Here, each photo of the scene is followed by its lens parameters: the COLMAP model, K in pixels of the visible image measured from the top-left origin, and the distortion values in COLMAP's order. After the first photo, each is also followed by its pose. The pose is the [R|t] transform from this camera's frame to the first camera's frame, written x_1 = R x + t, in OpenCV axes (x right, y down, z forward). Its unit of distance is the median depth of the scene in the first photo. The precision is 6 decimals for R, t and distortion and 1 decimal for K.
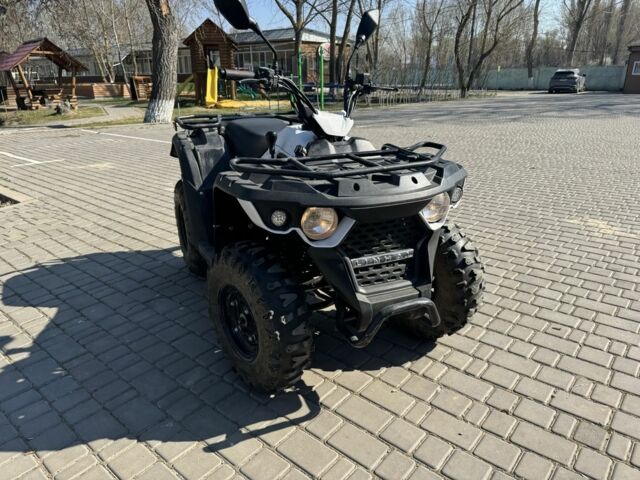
lens RADIAL K [[454.8, 0, 321.0], [0, 454.8, 250.4], [0, 0, 1]] dist [0.003580, -0.006354]
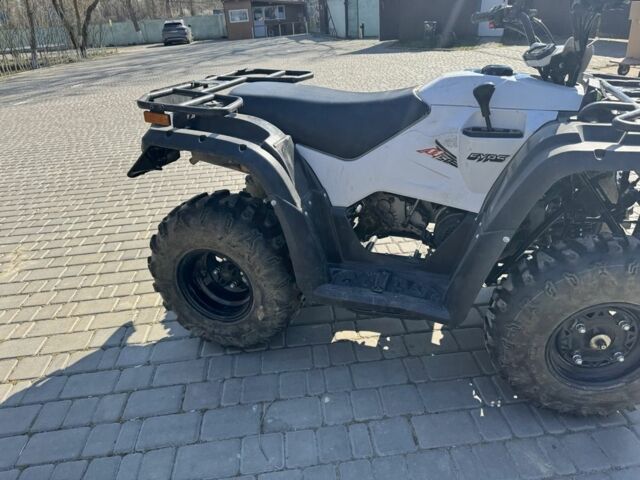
lens RADIAL K [[452.2, 0, 326.3], [0, 452.2, 241.4], [0, 0, 1]] dist [0.039278, -0.043842]
pose [[0.689915, -0.351085, 0.633053, -0.680121], [0.308960, 0.933674, 0.181095, -0.204770], [-0.654646, 0.070648, 0.752627, 0.562949]]
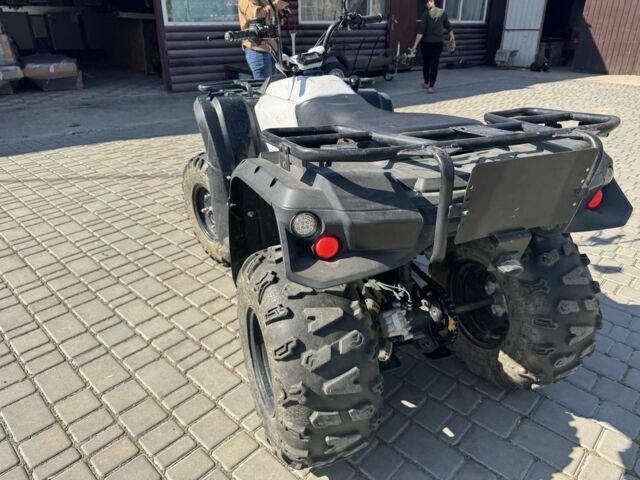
lens RADIAL K [[455.6, 0, 325.6], [0, 455.6, 242.2], [0, 0, 1]] dist [0.016445, -0.021752]
pose [[-0.998711, -0.012010, 0.049317, -0.085693], [0.028041, 0.679337, 0.733291, -0.643571], [-0.042310, 0.733729, -0.678124, 1.671992]]
